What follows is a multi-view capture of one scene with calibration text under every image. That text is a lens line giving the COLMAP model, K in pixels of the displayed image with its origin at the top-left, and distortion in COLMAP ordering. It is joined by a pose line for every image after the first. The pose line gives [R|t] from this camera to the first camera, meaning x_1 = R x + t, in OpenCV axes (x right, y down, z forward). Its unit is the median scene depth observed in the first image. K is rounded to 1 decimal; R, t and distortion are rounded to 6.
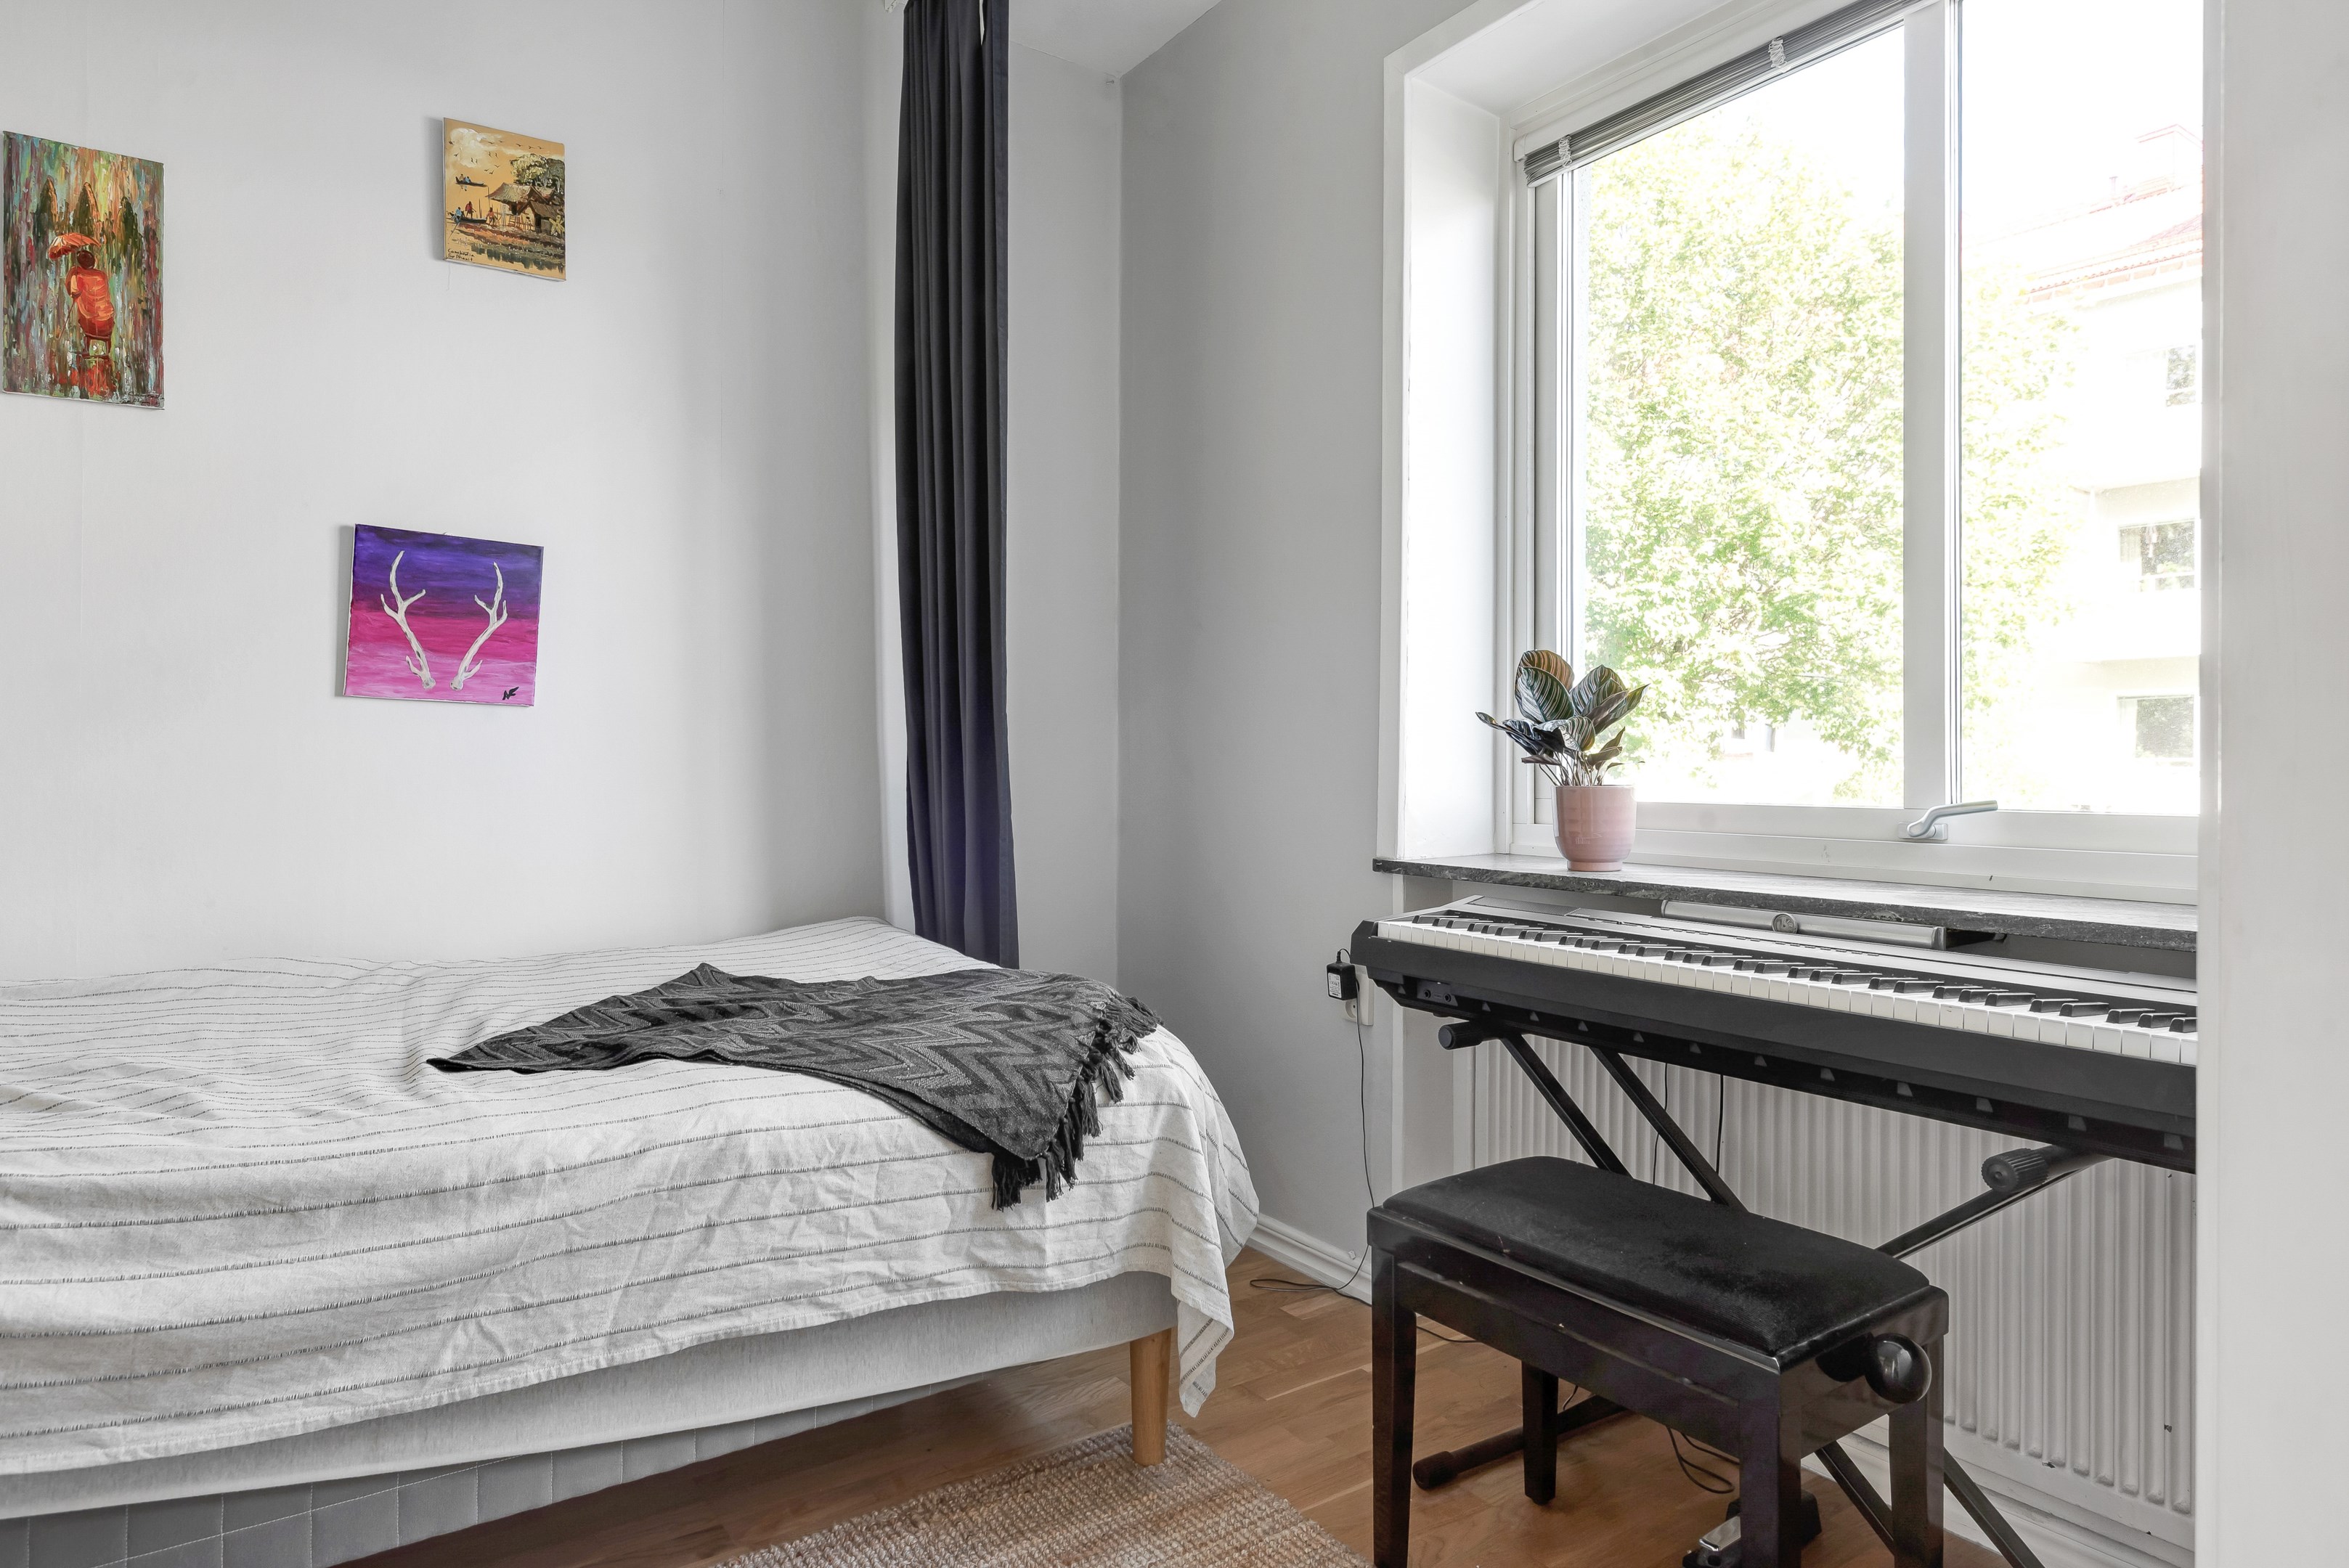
lens RADIAL K [[1660.5, 0, 1186.2], [0, 1660.5, 766.3], [0, 0, 1]] dist [0.044533, -0.049450]
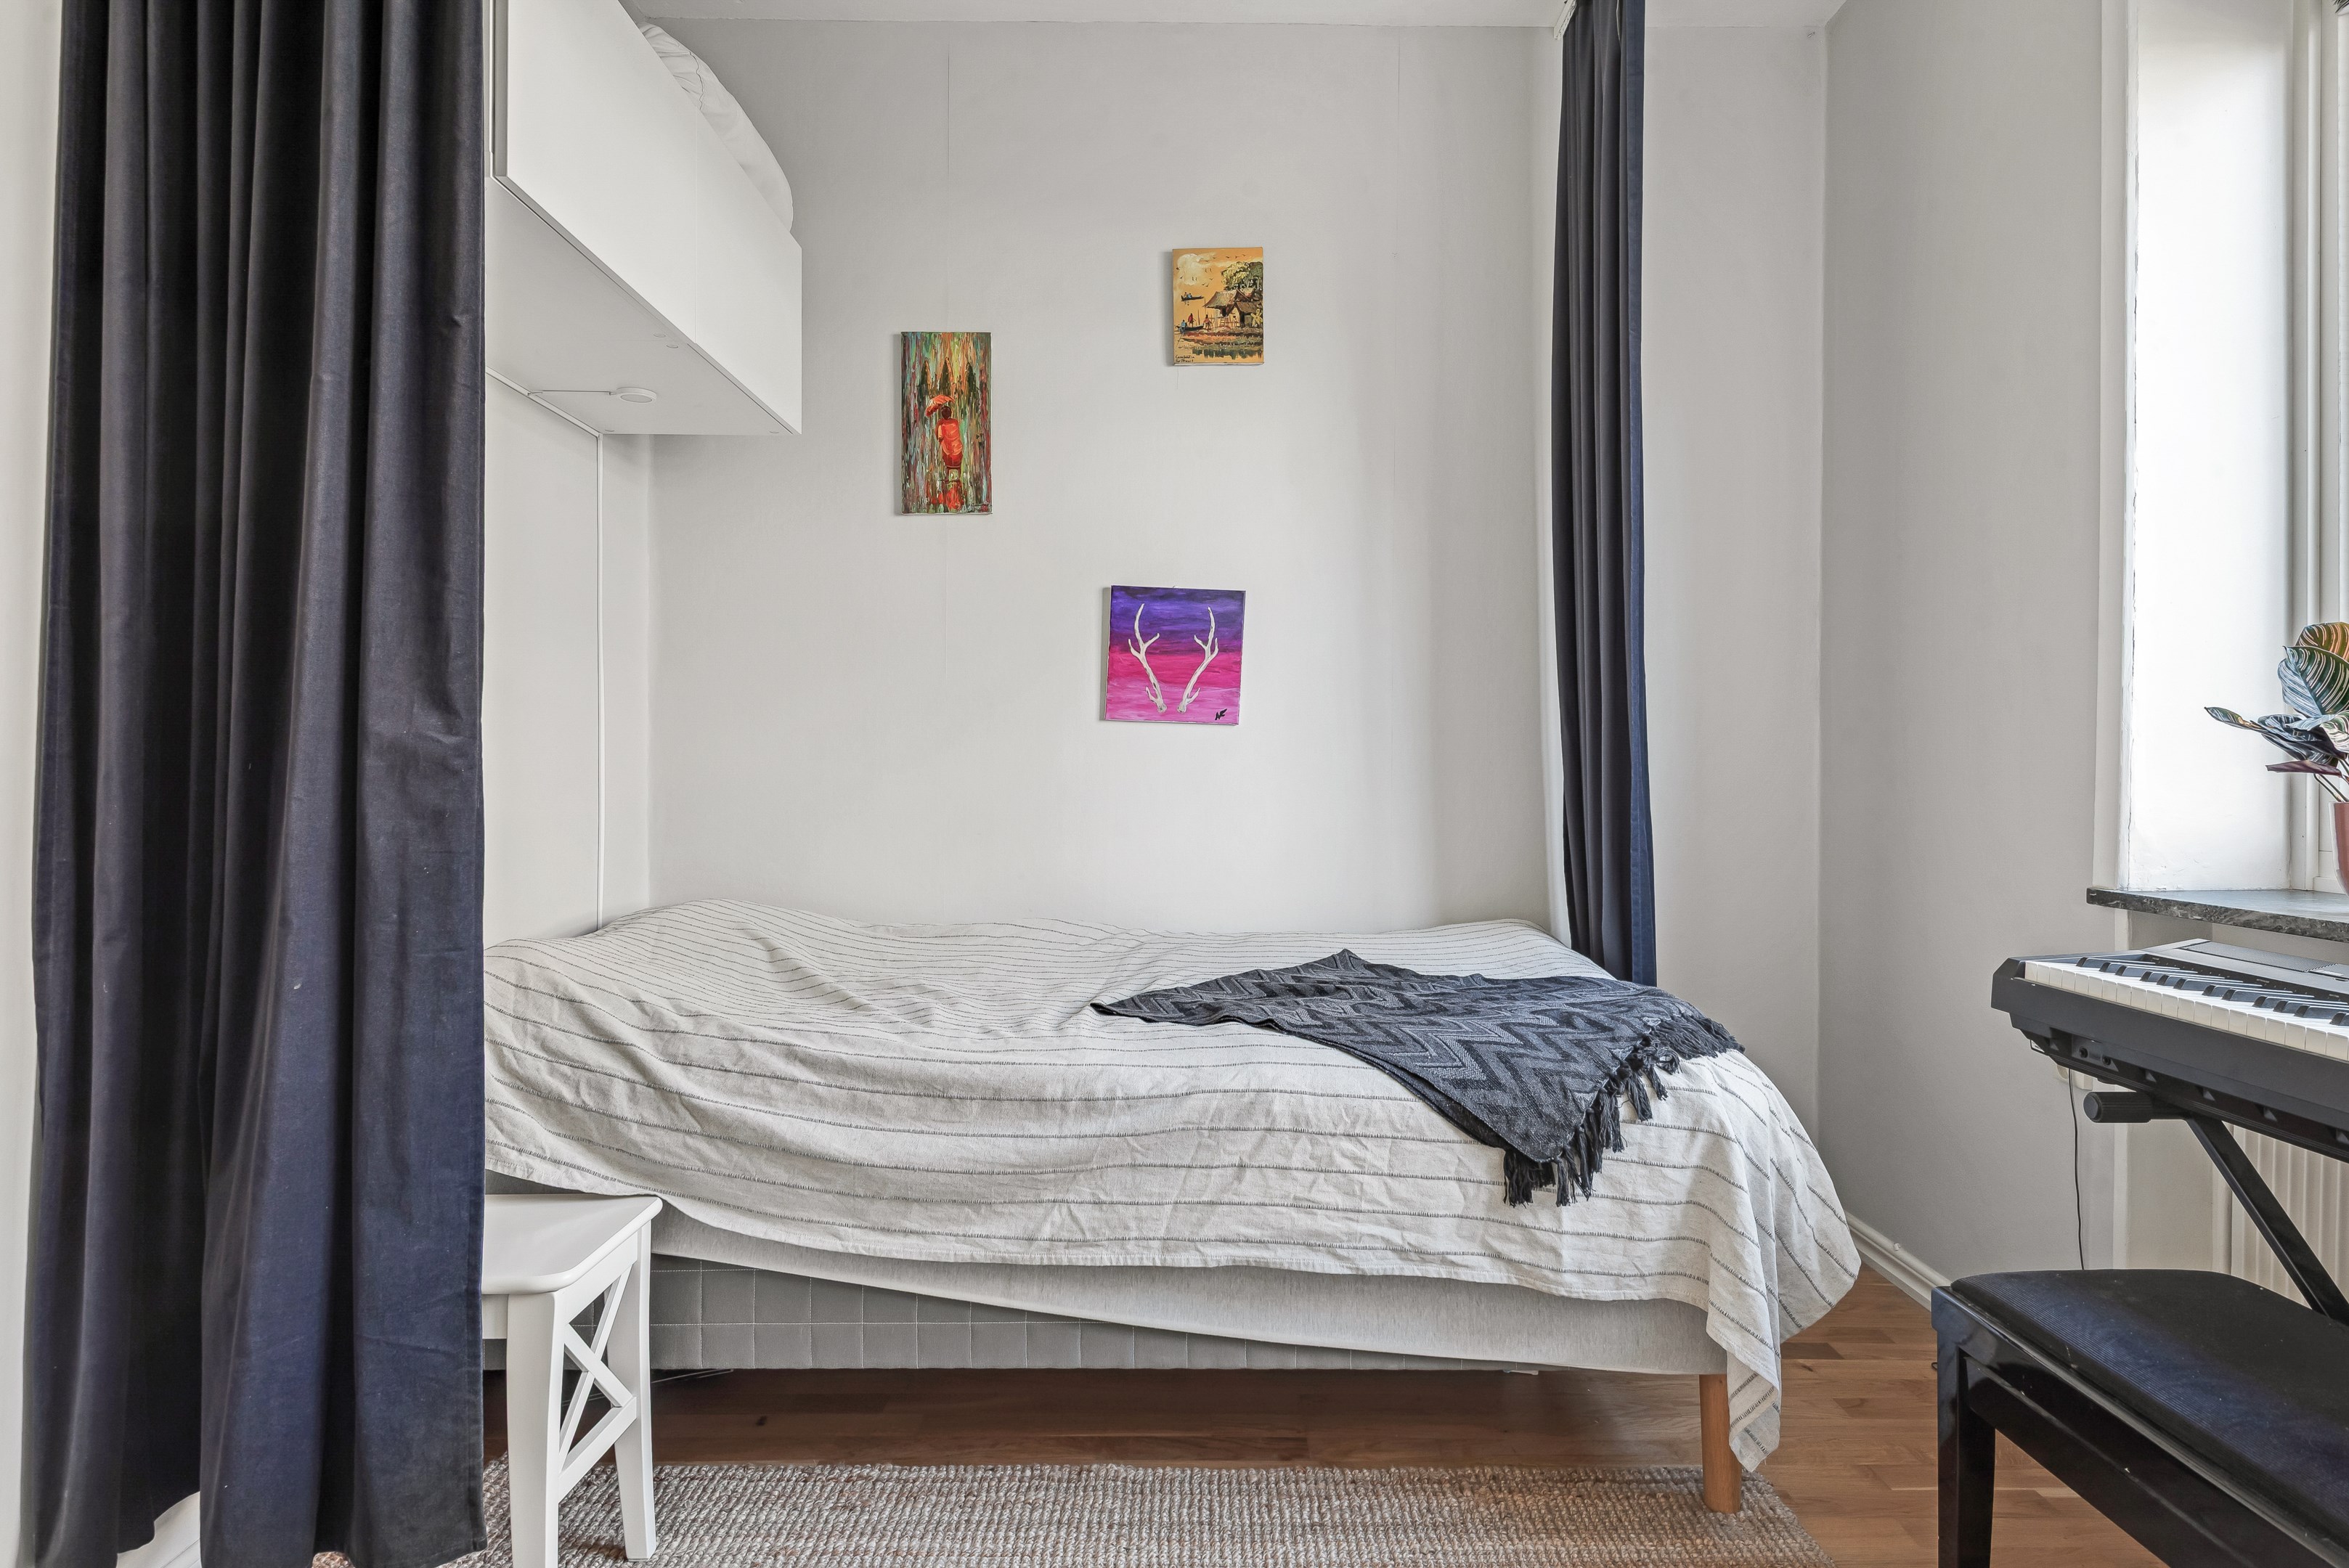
lens RADIAL K [[1706.3, 0, 1174.5], [0, 1706.3, 784.0], [0, 0, 1]] dist [0.079074, -0.138853]
pose [[0.731968, 0.005029, -0.681320, 0.453930], [-0.001417, 0.999982, 0.005859, -0.000652], [0.681337, -0.003324, 0.731962, 0.079248]]
